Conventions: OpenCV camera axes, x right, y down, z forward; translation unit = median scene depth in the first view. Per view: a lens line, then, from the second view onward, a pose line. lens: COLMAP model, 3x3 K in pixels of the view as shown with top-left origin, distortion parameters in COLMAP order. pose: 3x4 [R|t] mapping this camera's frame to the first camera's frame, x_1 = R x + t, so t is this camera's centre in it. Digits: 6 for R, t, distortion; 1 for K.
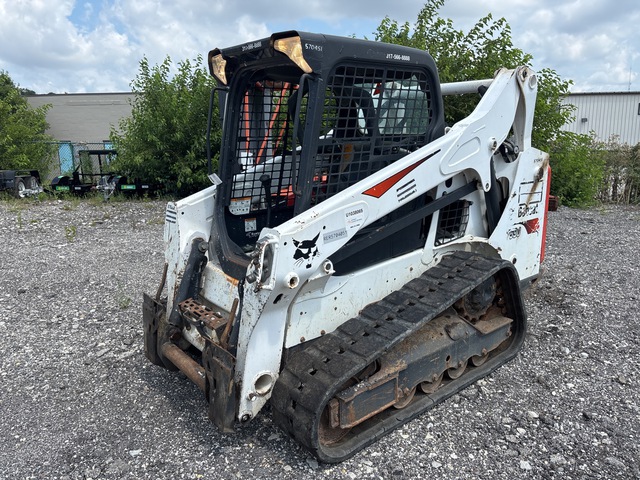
lens RADIAL K [[508.3, 0, 320.3], [0, 508.3, 225.0], [0, 0, 1]] dist [0.058725, 0.000329]
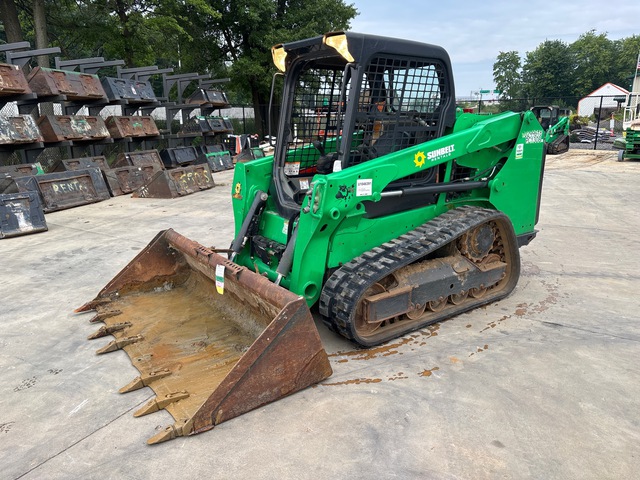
lens RADIAL K [[487.1, 0, 319.2], [0, 487.1, 222.4], [0, 0, 1]] dist [0.000193, -0.000205]
pose [[0.997597, 0.027536, -0.063583, -0.011823], [-0.026474, 0.999497, 0.017489, 0.098875], [0.064032, -0.015764, 0.997823, -0.276399]]
